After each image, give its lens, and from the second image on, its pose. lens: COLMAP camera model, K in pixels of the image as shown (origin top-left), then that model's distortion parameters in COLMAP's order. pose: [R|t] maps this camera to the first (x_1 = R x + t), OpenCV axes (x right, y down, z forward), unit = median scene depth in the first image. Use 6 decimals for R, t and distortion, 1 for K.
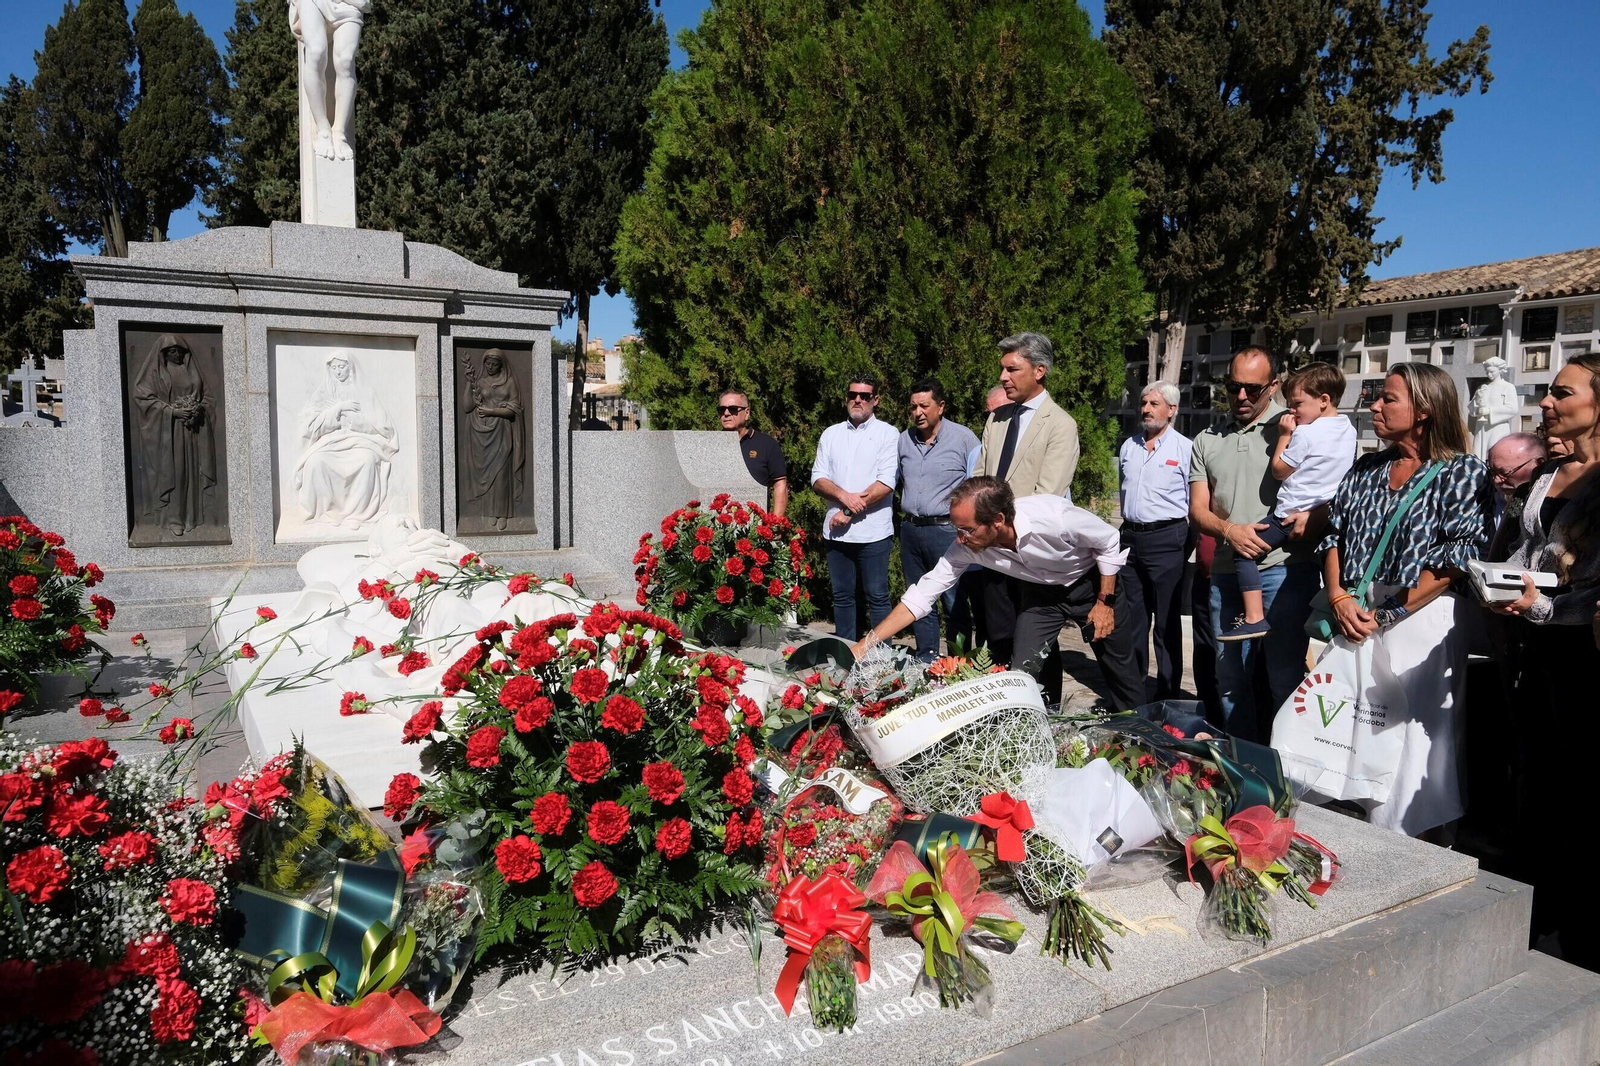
lens RADIAL K [[1092.8, 0, 798.0], [0, 1092.8, 541.7], [0, 0, 1]] dist [-0.032830, 0.020717]
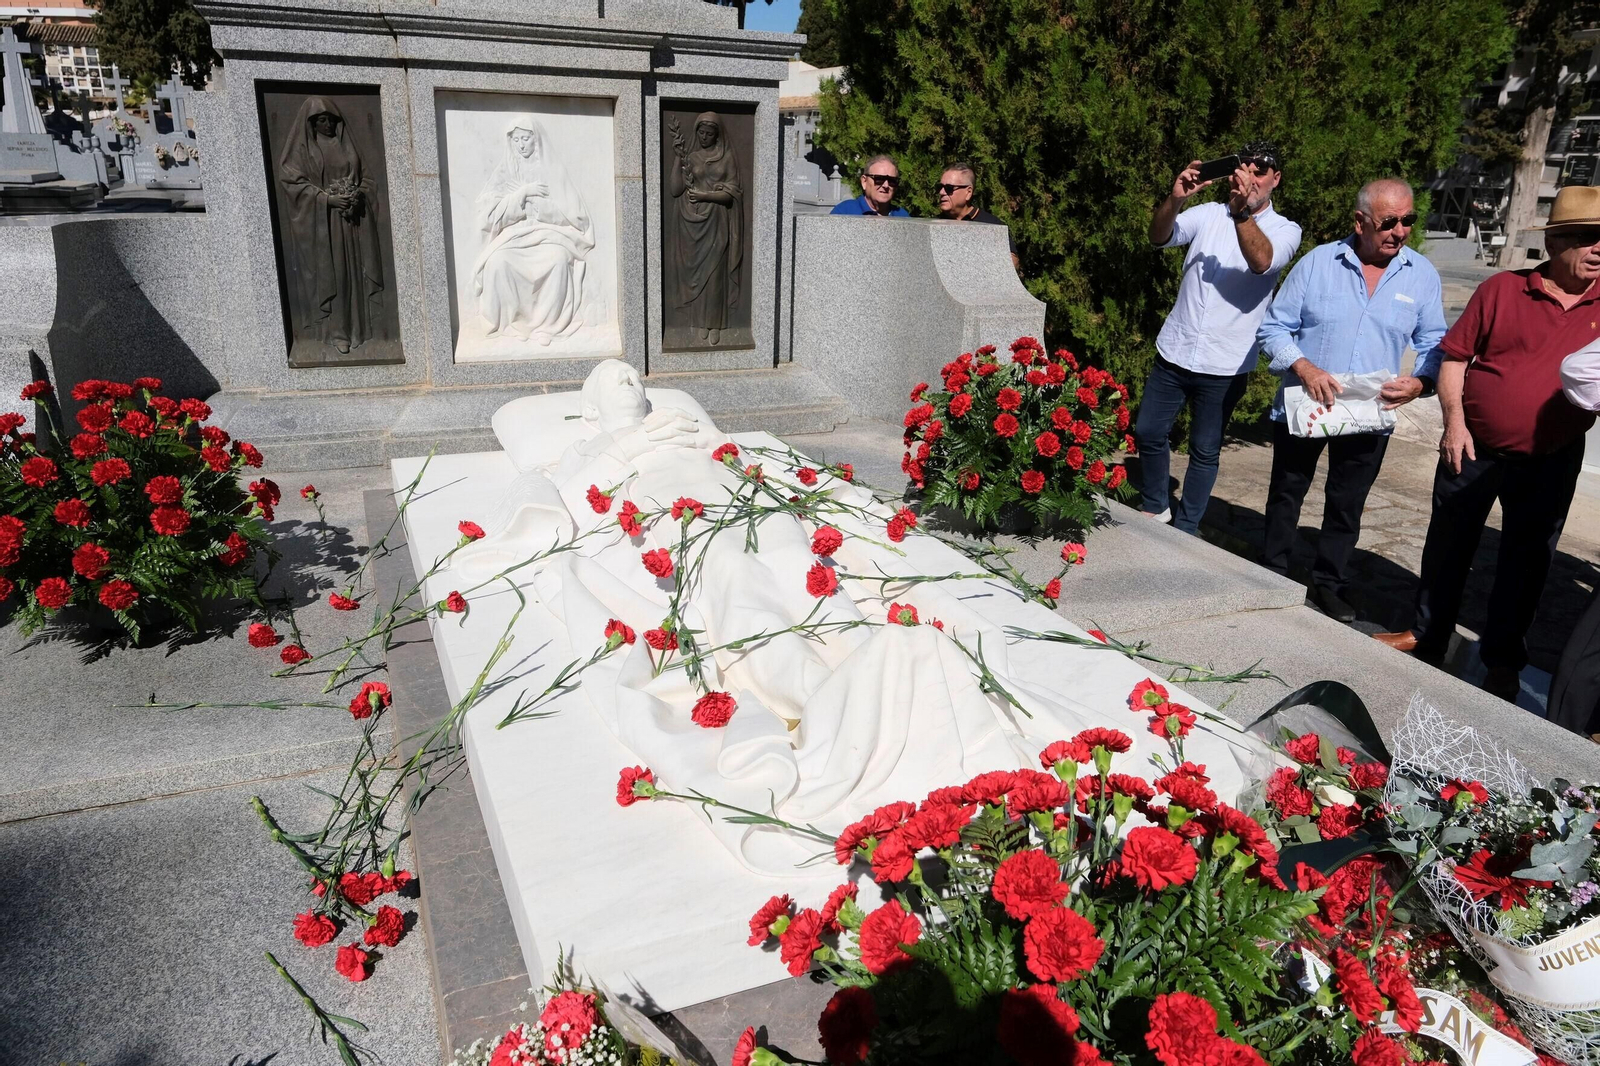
lens RADIAL K [[1085.3, 0, 794.6], [0, 1085.3, 539.7], [0, 0, 1]] dist [-0.021913, 0.009324]
pose [[0.991526, 0.061200, -0.114592, -0.108855], [-0.031824, 0.969633, 0.242485, -0.068975], [0.125952, -0.236784, 0.963364, 0.182849]]
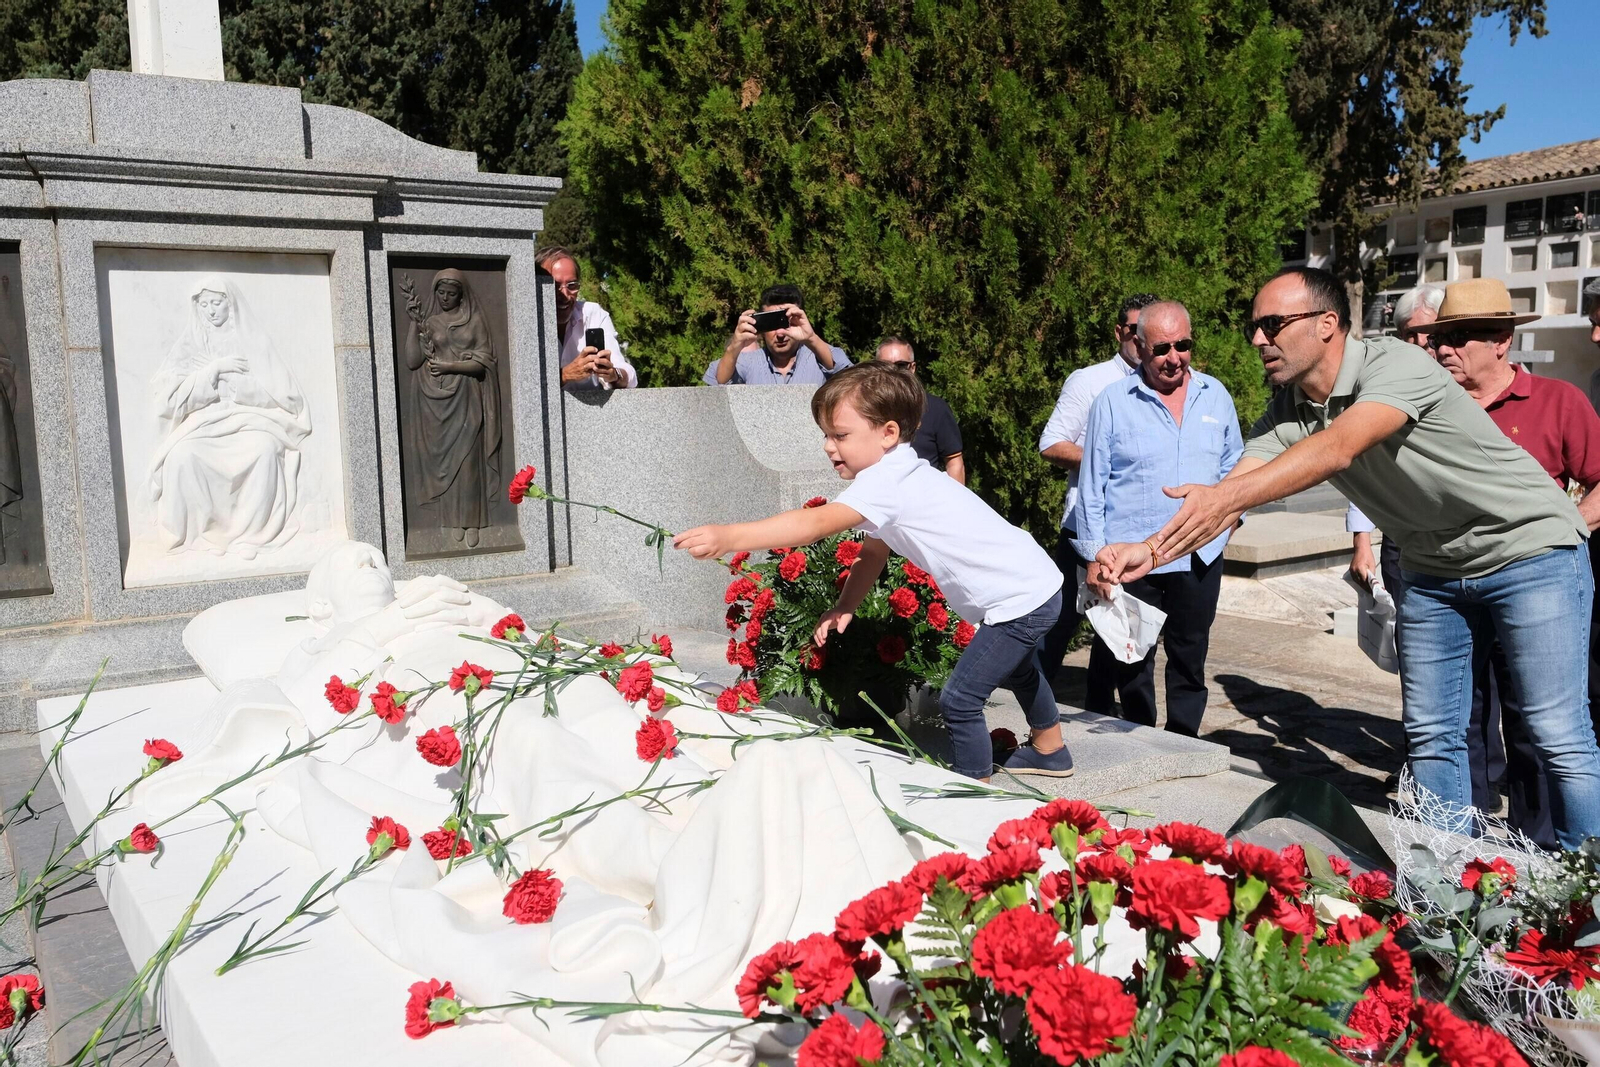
lens RADIAL K [[1337.8, 0, 796.4], [0, 1337.8, 546.5], [0, 0, 1]] dist [-0.003814, -0.000768]
pose [[0.997676, -0.041958, 0.053694, -0.121373], [0.040569, 0.998820, 0.026706, -0.024760], [-0.054752, -0.024465, 0.998200, 0.187754]]
